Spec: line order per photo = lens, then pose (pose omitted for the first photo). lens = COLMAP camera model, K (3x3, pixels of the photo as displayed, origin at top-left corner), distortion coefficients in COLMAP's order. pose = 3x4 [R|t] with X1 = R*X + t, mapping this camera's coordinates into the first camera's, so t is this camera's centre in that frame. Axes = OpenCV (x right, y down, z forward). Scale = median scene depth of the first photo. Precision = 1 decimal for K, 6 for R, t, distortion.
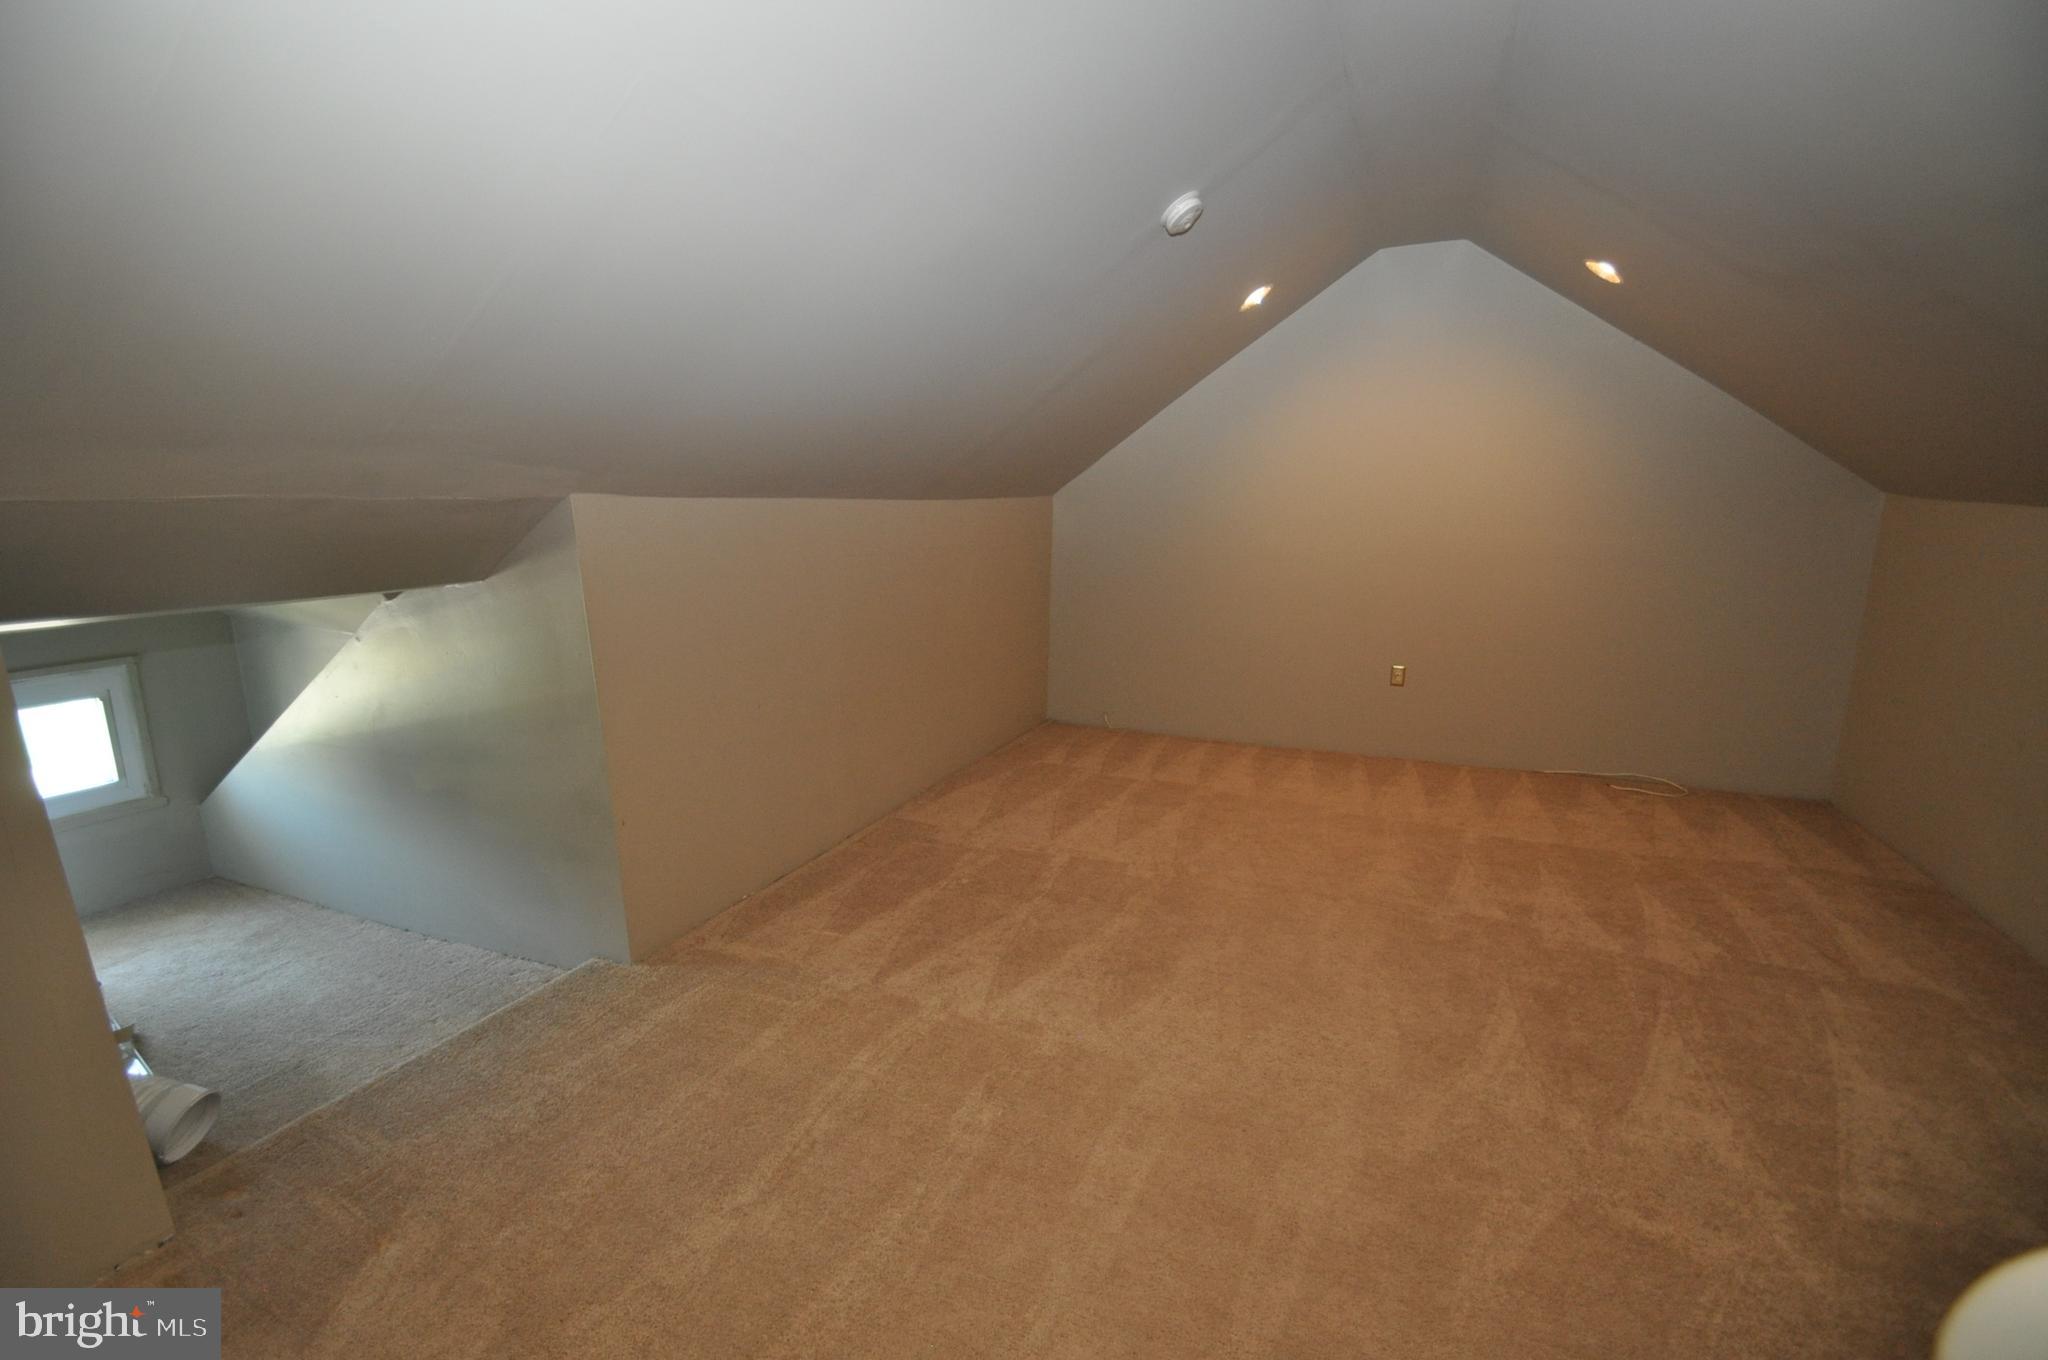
lens RADIAL K [[893.1, 0, 1007.2], [0, 893.1, 702.0], [0, 0, 1]] dist [0.004049, -0.016644]
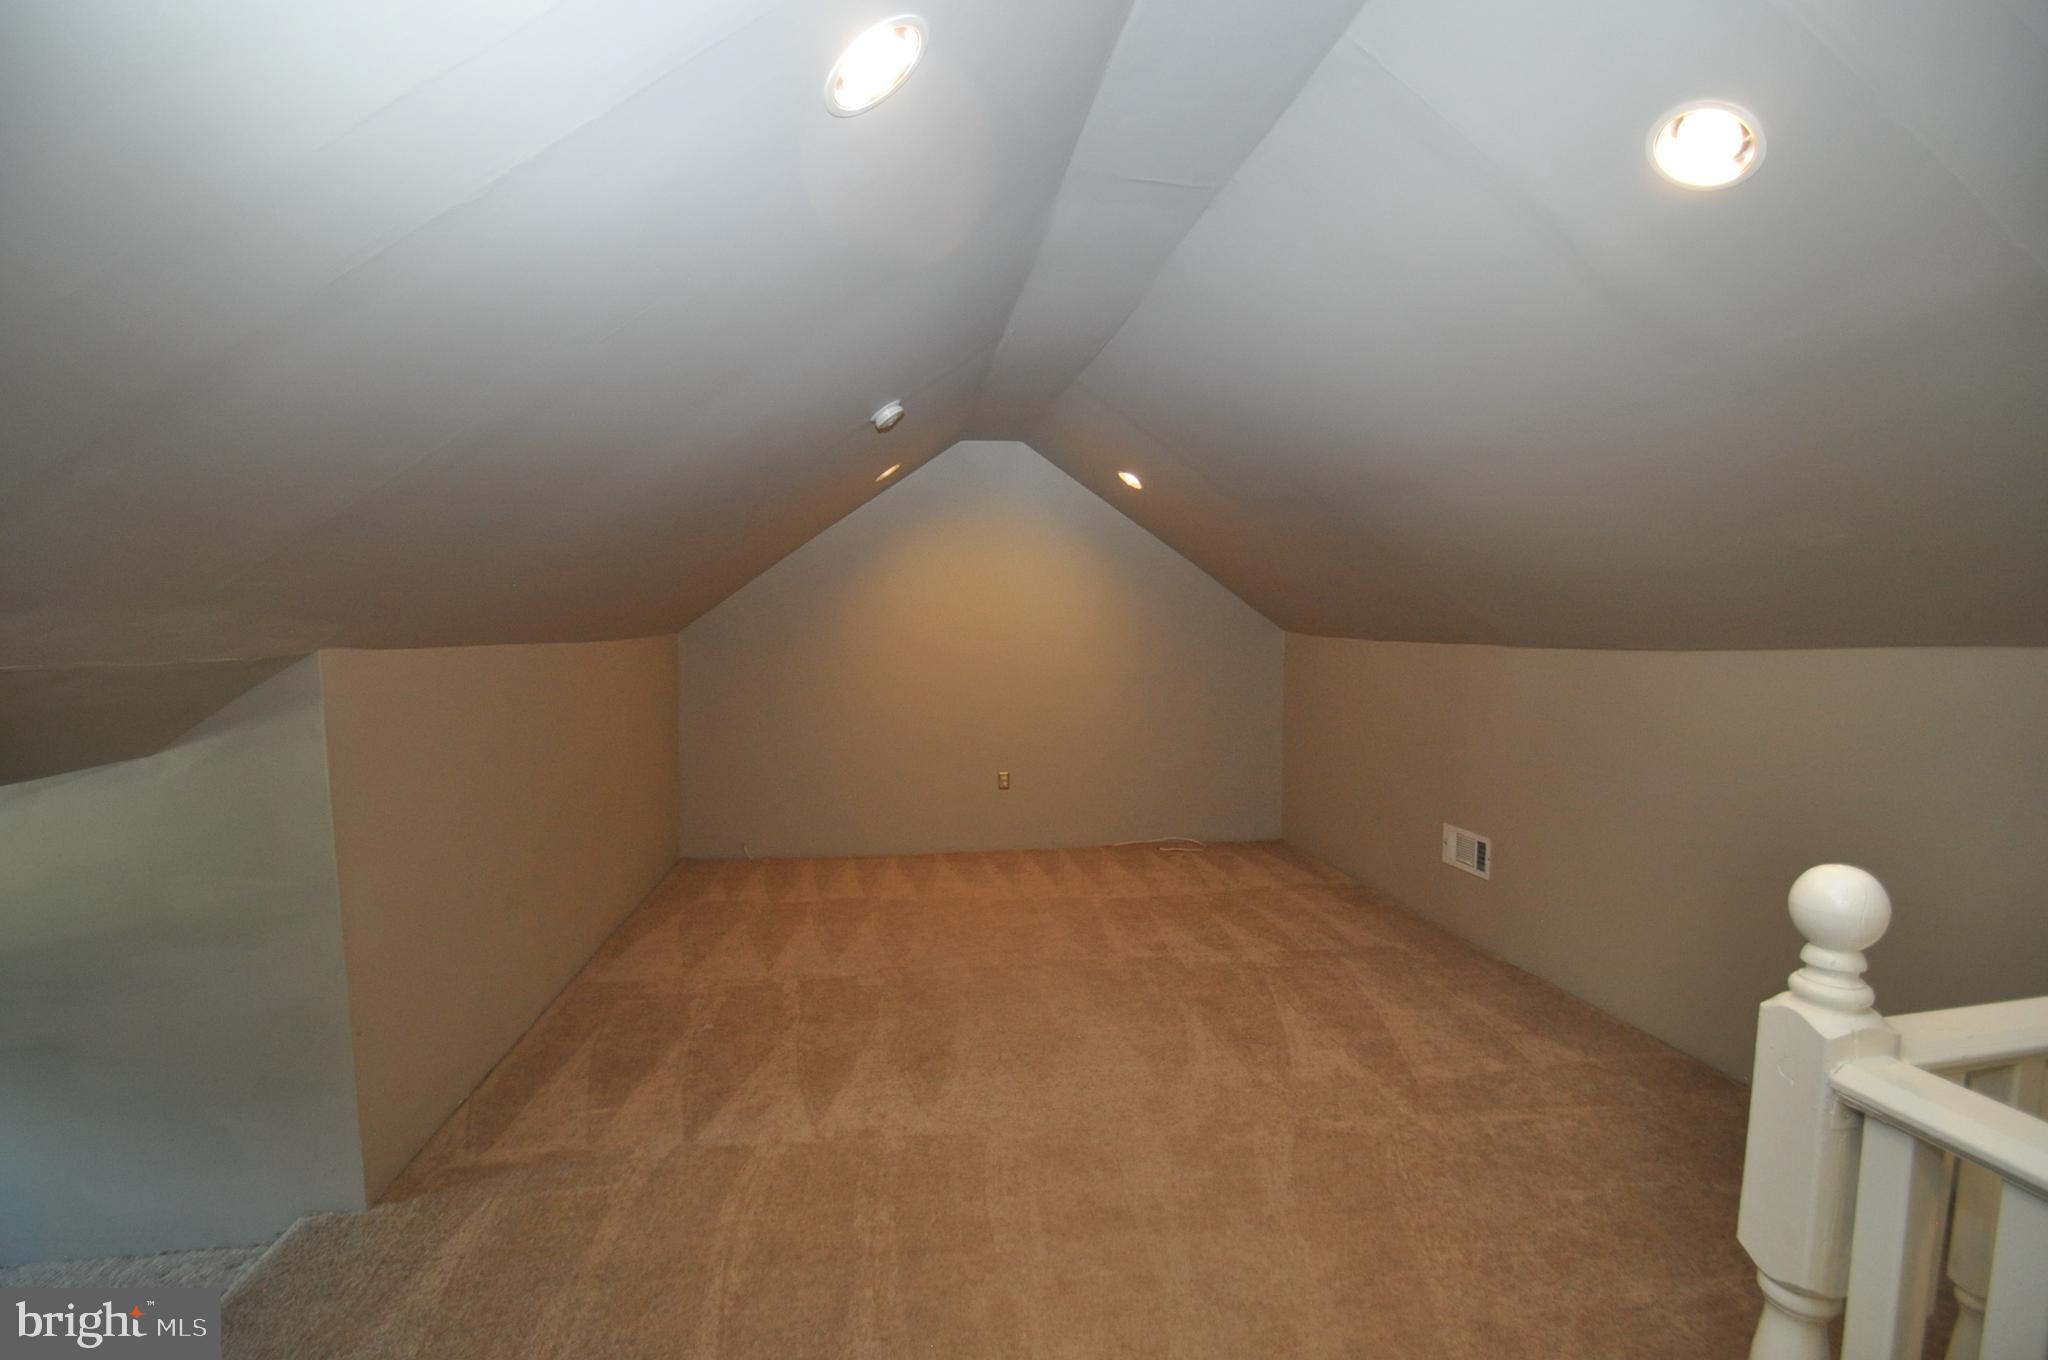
lens RADIAL K [[893.1, 0, 1007.2], [0, 893.1, 702.0], [0, 0, 1]] dist [0.004049, -0.016644]
pose [[0.850009, -0.042997, 0.525010, -0.314236], [0.115046, 0.987756, -0.105369, -0.011714], [-0.514051, 0.149965, 0.844549, -0.055679]]
